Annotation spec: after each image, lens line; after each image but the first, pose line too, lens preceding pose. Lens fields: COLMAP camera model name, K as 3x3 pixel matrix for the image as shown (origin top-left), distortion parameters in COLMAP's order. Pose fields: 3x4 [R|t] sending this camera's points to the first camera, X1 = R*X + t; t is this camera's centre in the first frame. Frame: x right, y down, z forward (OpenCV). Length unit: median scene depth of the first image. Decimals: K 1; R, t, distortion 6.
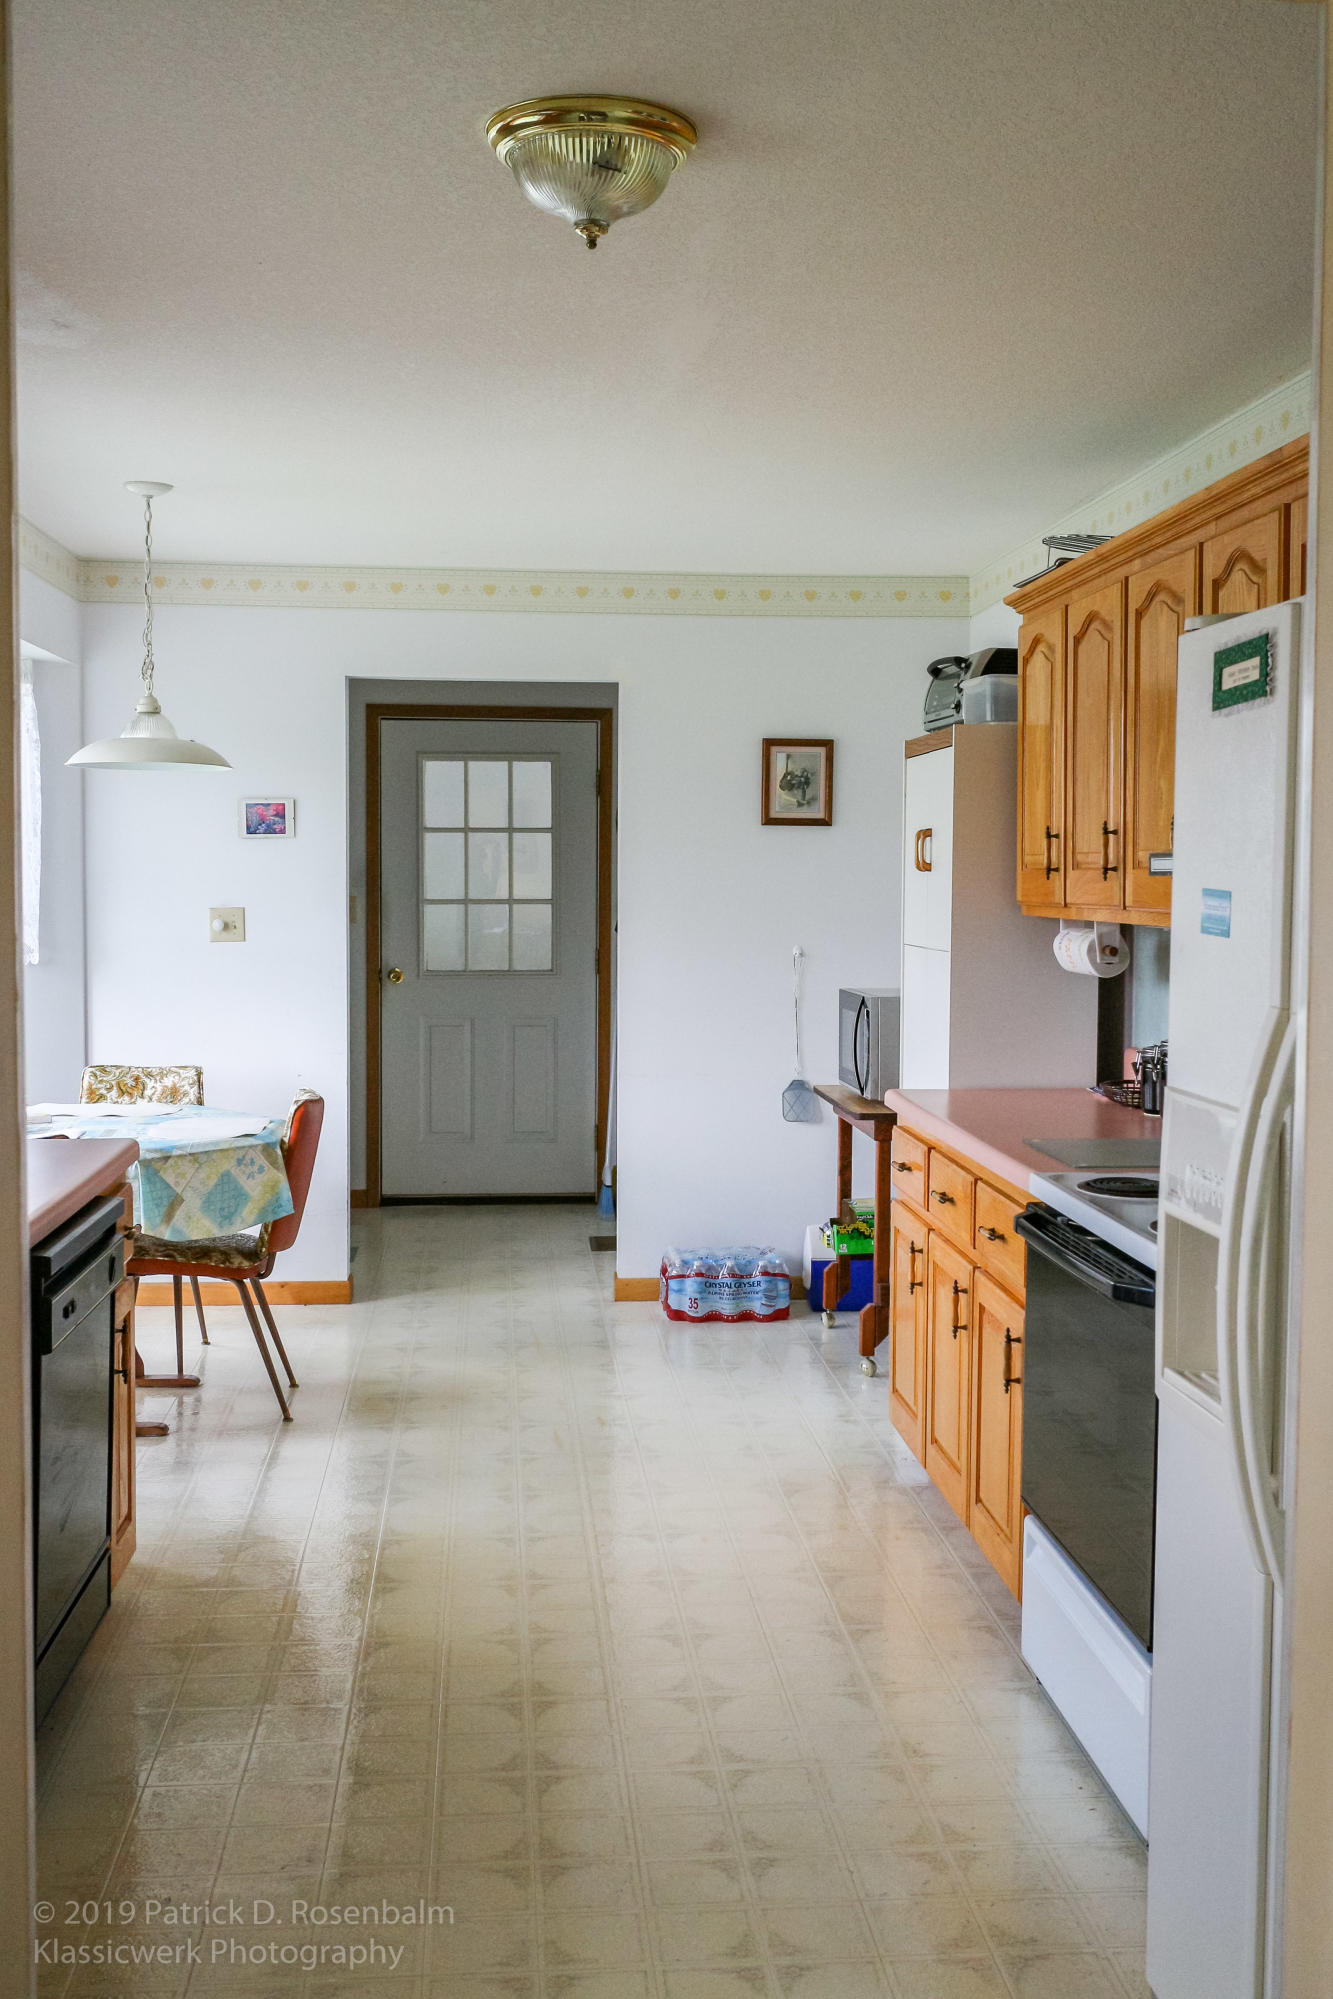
lens RADIAL K [[2111.7, 0, 666.7], [0, 2111.7, 993.7], [0, 0, 1]] dist [0.019161, 0.000000]
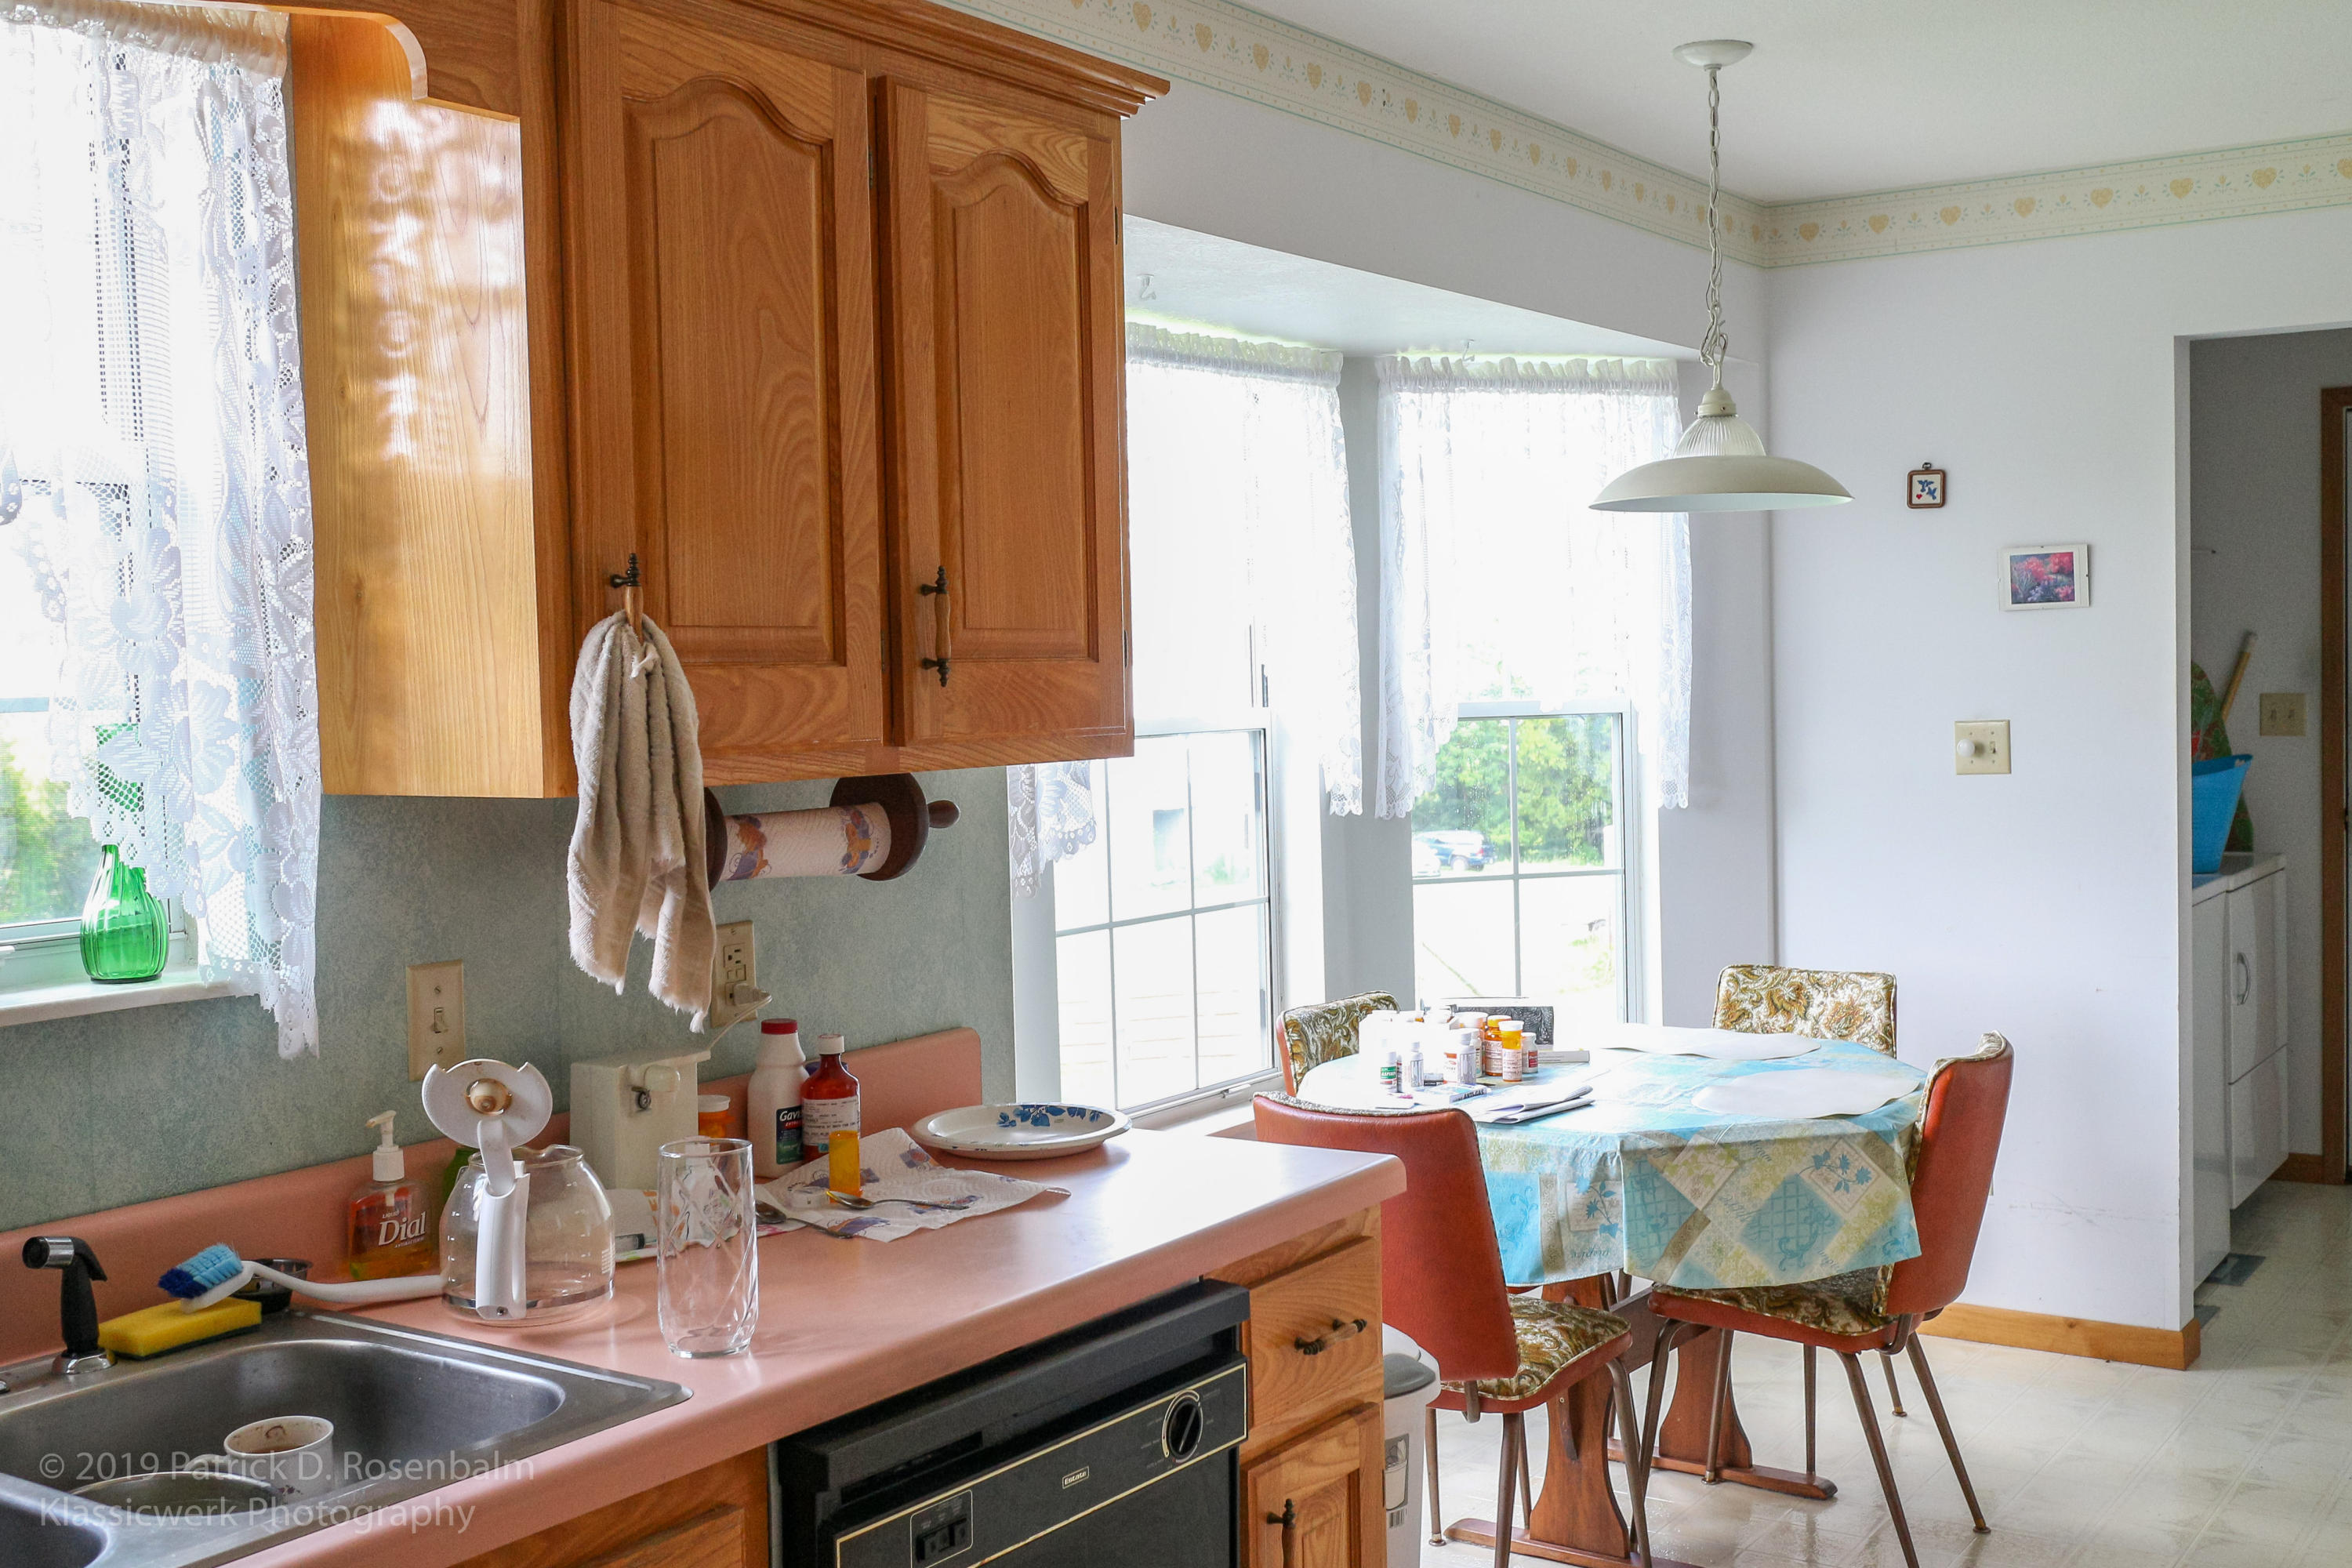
lens RADIAL K [[2484.6, 0, 1178.2], [0, 2484.6, 797.2], [0, 0, 1]] dist [0.019161, 0.000000]
pose [[0.787679, 0.007509, -0.616040, 0.079733], [-0.009283, 0.999957, 0.000319, -0.019579], [0.616016, 0.005467, 0.787715, 0.324412]]
